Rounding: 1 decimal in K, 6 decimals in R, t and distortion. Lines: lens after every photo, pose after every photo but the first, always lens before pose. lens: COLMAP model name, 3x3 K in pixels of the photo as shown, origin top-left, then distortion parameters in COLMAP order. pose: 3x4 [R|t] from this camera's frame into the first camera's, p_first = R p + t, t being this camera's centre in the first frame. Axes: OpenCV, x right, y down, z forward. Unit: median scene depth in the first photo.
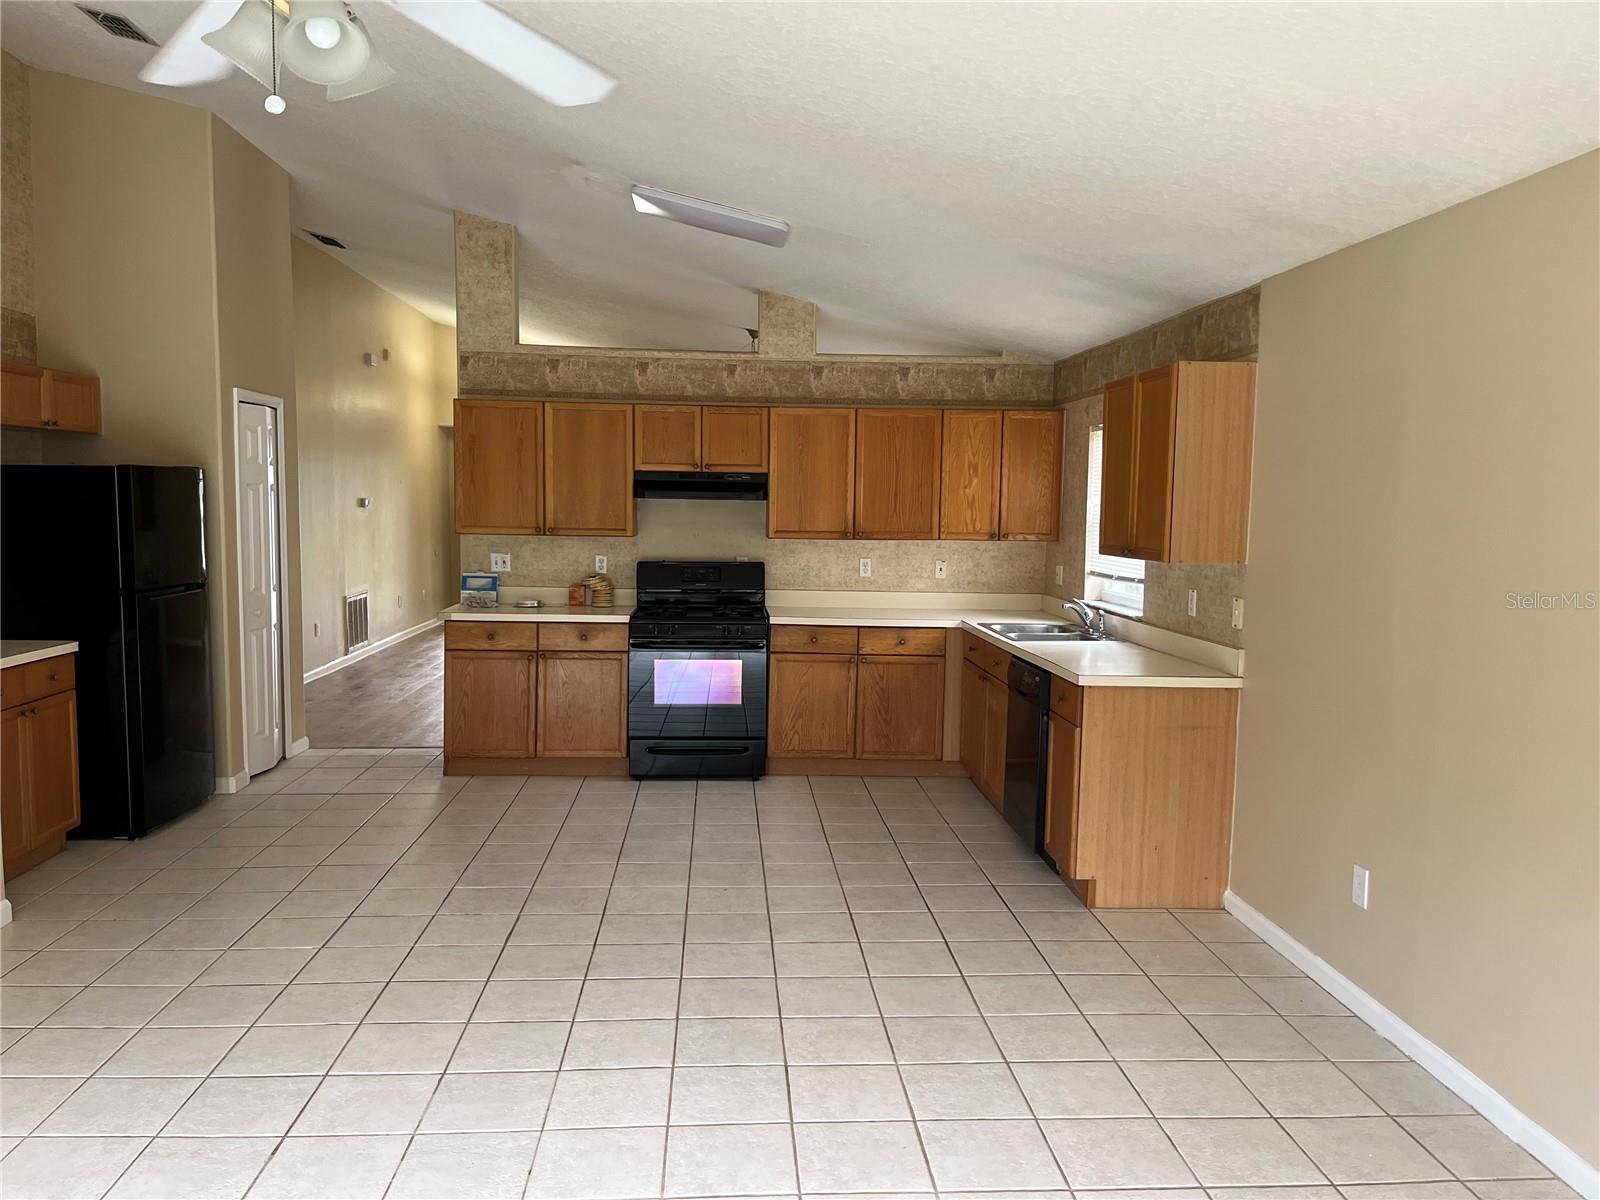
lens RADIAL K [[1185.1, 0, 800.0], [0, 1185.1, 600.0], [0, 0, 1]] dist [-0.027161, 0.001134]
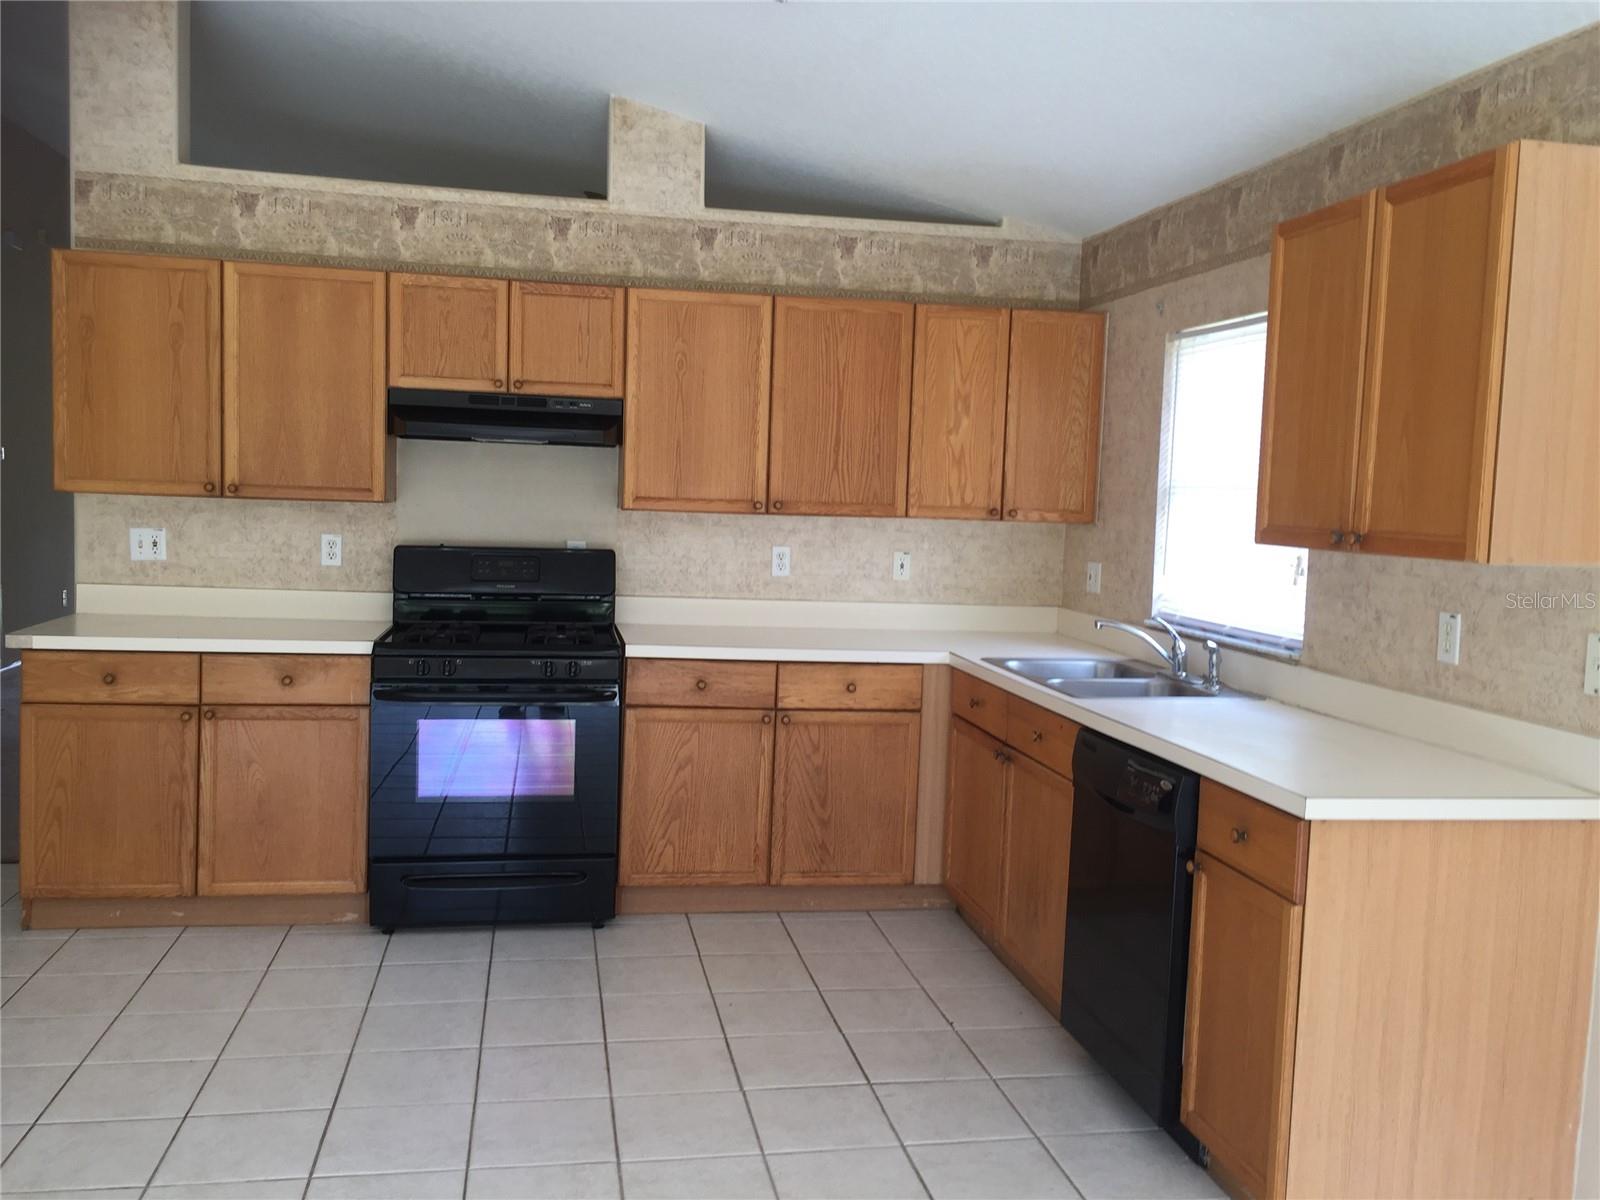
lens RADIAL K [[1354.6, 0, 843.9], [0, 1354.6, 596.9], [0, 0, 1]] dist [-0.003802, -0.004131]
pose [[0.988690, 0.009116, 0.149696, -0.018741], [-0.009173, 0.999958, -0.000310, -0.009587], [-0.149692, -0.001067, 0.988732, 0.319761]]
